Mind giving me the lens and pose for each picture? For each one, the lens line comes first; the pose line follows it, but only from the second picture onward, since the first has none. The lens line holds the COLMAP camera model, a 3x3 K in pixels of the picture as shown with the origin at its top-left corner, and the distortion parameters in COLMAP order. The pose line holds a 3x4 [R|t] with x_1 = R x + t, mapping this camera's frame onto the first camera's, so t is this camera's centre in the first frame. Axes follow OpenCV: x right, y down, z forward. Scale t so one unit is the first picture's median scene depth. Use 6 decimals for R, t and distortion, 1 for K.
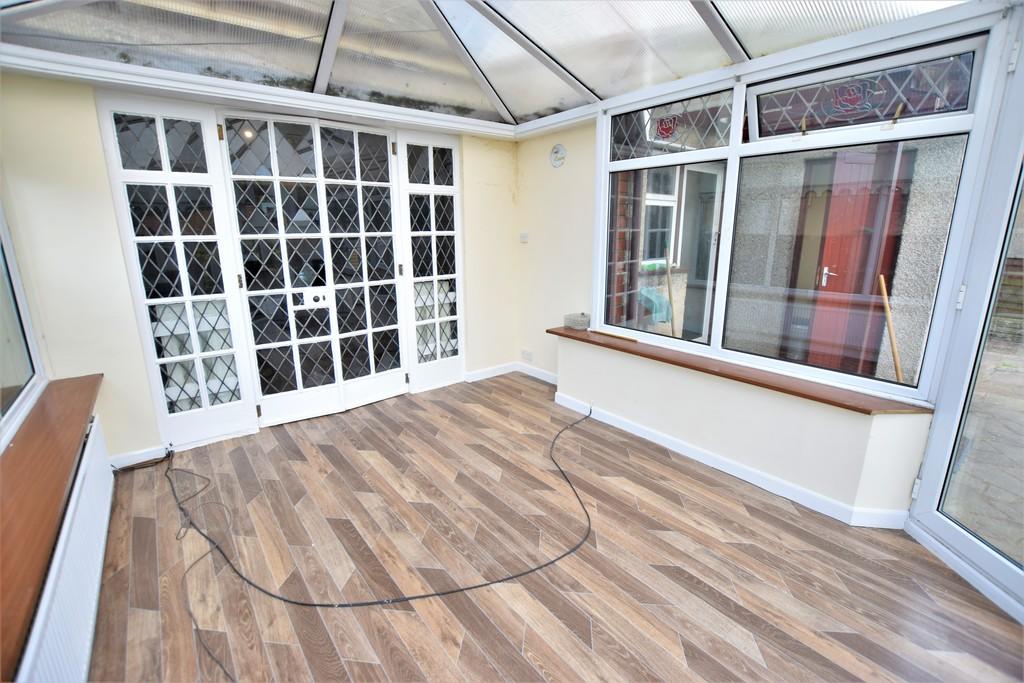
lens RADIAL K [[462.1, 0, 515.0], [0, 462.1, 338.7], [0, 0, 1]] dist [0.001757, 0.000021]
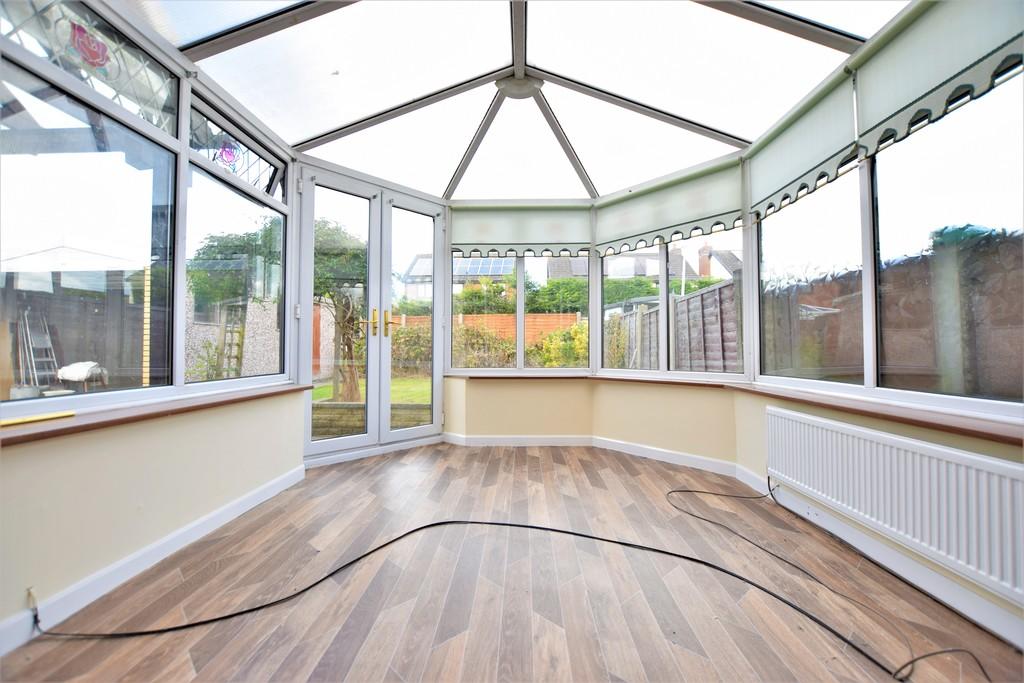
lens RADIAL K [[462.1, 0, 515.0], [0, 462.1, 338.7], [0, 0, 1]] dist [0.001757, 0.000021]
pose [[-0.769867, 0.024303, 0.637742, -0.506199], [0.160684, 0.974465, 0.156839, -0.088408], [-0.617645, 0.223220, -0.754113, 1.253974]]
